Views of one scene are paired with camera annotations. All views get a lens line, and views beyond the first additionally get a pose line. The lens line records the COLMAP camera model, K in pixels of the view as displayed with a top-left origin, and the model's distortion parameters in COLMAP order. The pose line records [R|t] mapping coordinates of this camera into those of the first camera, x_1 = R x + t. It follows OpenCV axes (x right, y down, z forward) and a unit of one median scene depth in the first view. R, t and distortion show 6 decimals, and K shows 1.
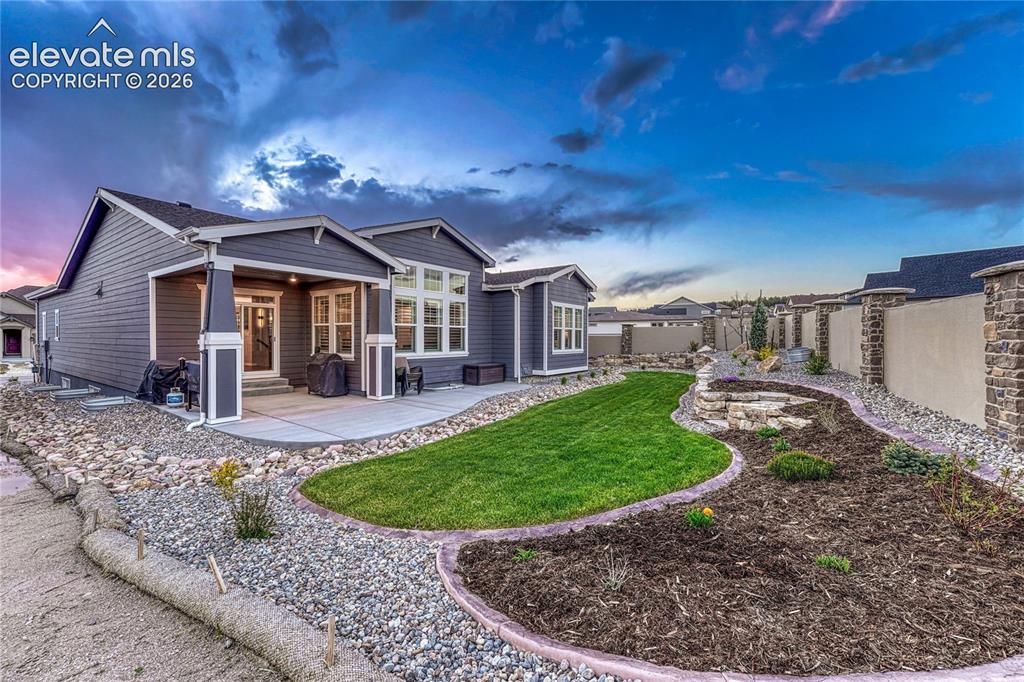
lens RADIAL K [[419.4, 0, 512.0], [0, 419.4, 341.0], [0, 0, 1]] dist [0.000261, 0.000050]
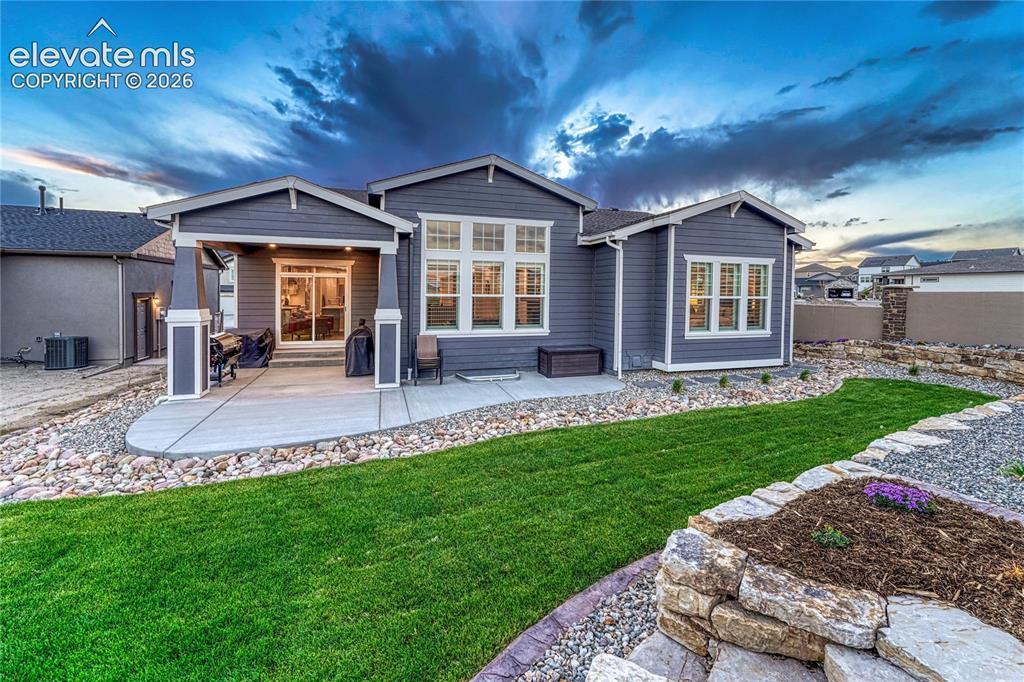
lens RADIAL K [[436.7, 0, 513.3], [0, 436.7, 307.1], [0, 0, 1]] dist [0.006072, 0.000376]
pose [[0.803342, 0.021313, -0.595136, 0.301446], [-0.009543, 0.999692, 0.022918, -0.030868], [0.595441, -0.012732, 0.803298, 0.338651]]
